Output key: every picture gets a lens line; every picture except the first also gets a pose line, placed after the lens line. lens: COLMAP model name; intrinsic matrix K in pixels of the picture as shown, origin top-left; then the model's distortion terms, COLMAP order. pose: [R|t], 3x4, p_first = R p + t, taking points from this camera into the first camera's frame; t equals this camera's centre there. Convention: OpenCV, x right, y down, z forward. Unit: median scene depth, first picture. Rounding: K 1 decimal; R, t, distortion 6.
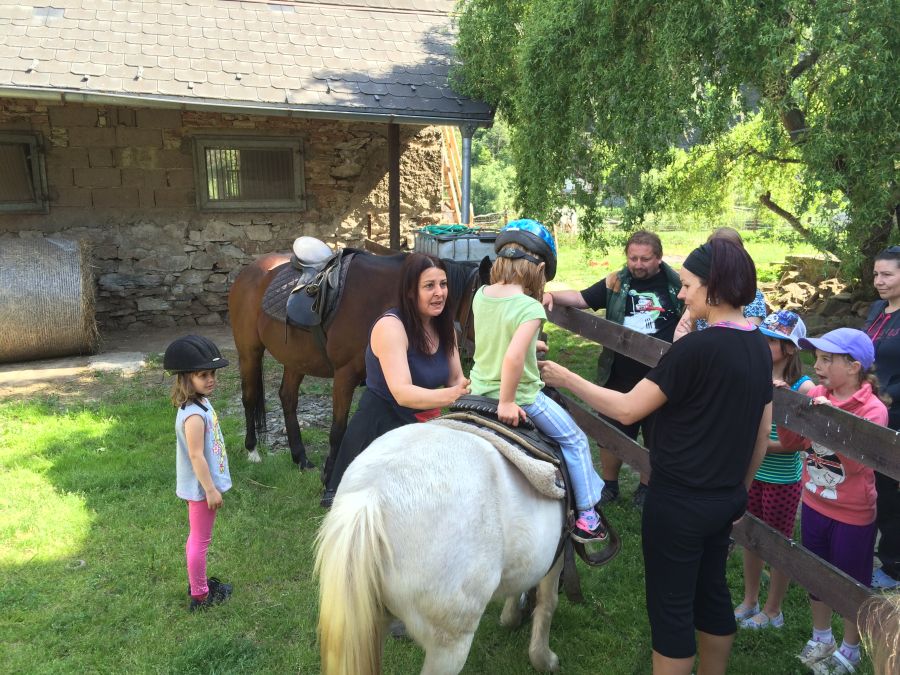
lens RADIAL K [[766.0, 0, 458.4], [0, 766.0, 338.8], [0, 0, 1]] dist [0.092129, -0.148849]
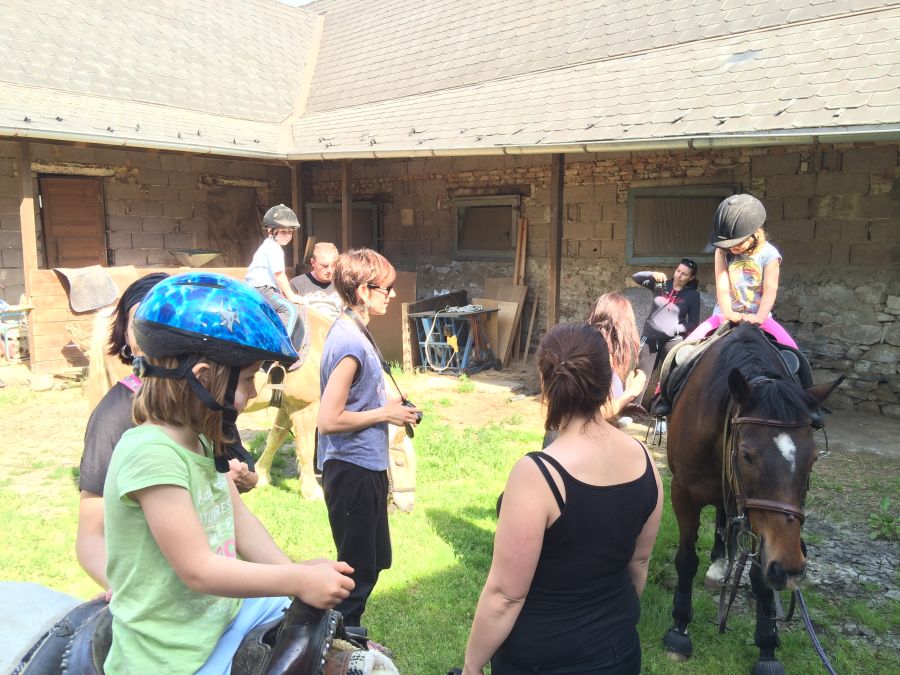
lens RADIAL K [[766.0, 0, 450.8], [0, 766.0, 336.8], [0, 0, 1]] dist [0.092129, -0.148849]
pose [[0.439526, 0.114838, -0.890858, 0.173742], [-0.184244, 0.982231, 0.035716, -0.046450], [0.879131, 0.148437, 0.452875, 0.267057]]
